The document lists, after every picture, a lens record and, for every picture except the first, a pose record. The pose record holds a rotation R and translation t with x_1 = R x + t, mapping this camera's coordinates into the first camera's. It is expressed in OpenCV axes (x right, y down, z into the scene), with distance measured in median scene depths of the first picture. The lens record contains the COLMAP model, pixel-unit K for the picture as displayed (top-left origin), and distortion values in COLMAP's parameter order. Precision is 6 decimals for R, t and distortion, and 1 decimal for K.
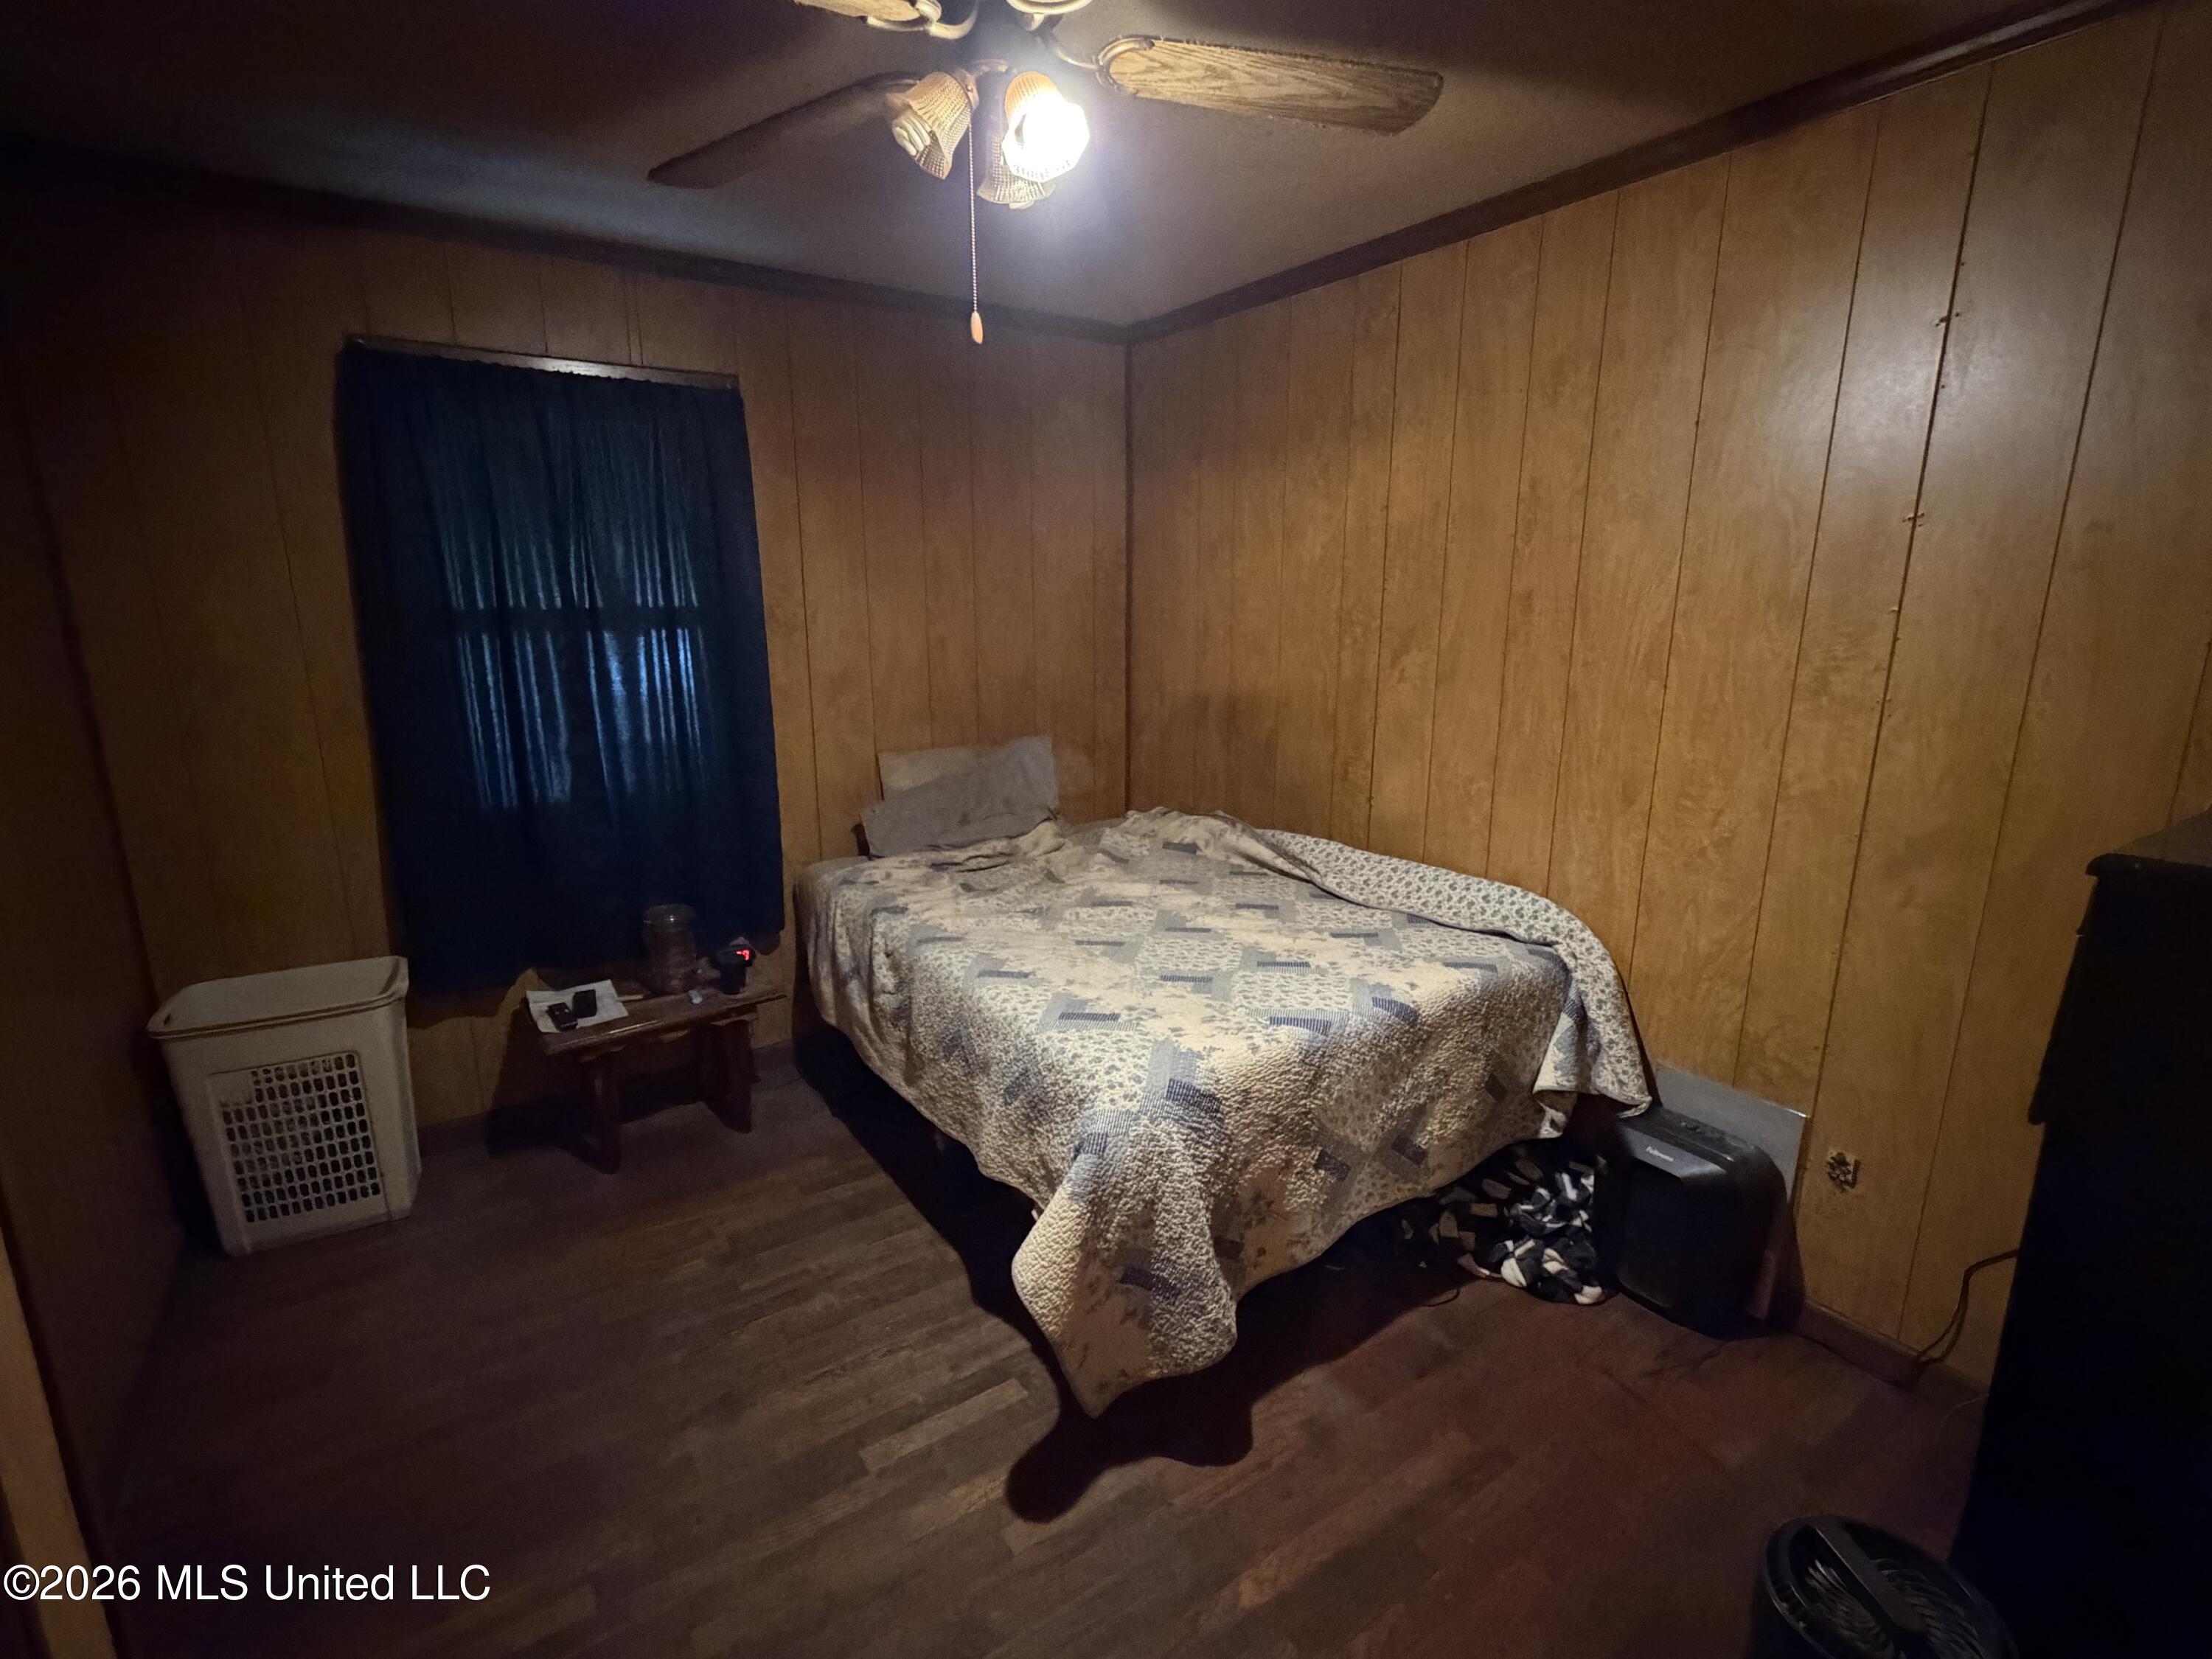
lens RADIAL K [[1030.9, 0, 1100.5], [0, 1030.9, 831.7], [0, 0, 1]] dist [0.000637, -0.000280]
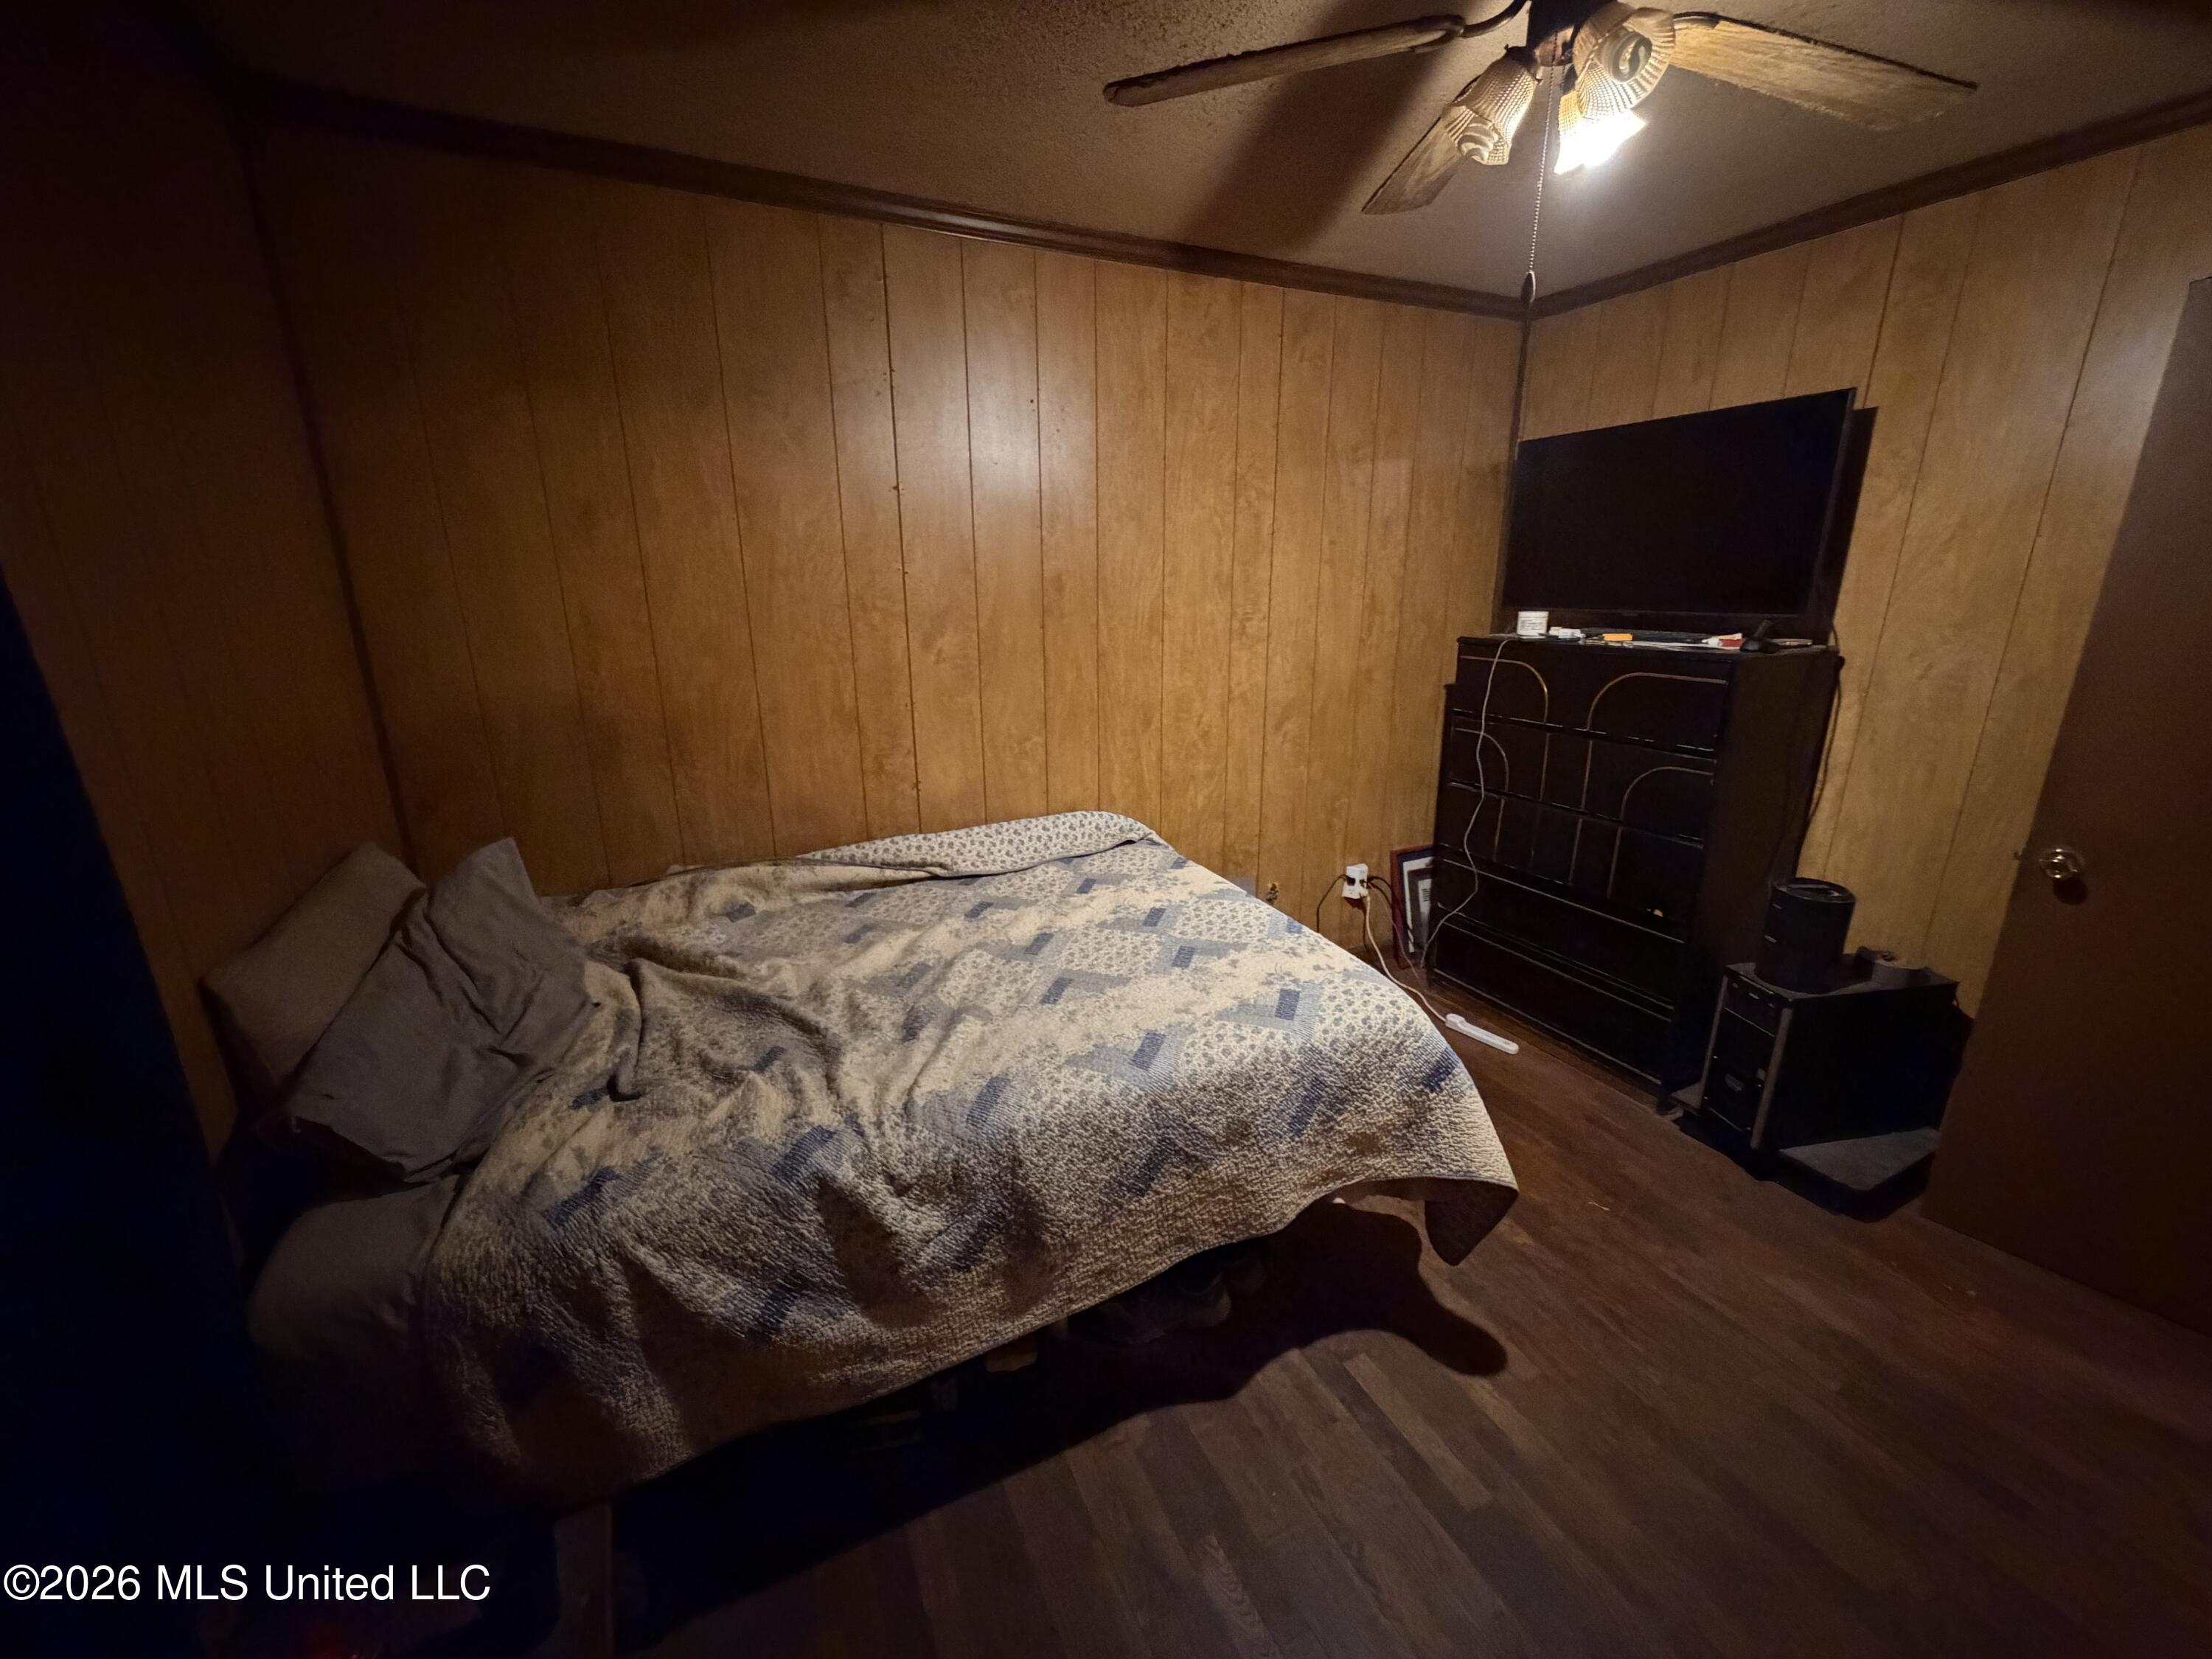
lens RADIAL K [[883.4, 0, 1105.6], [0, 883.4, 833.0], [0, 0, 1]] dist [-0.000236, -0.000035]
pose [[0.137050, -0.276451, 0.951206, -0.658305], [0.228530, 0.943186, 0.241193, -0.183281], [-0.963842, 0.184324, 0.192441, 0.798539]]
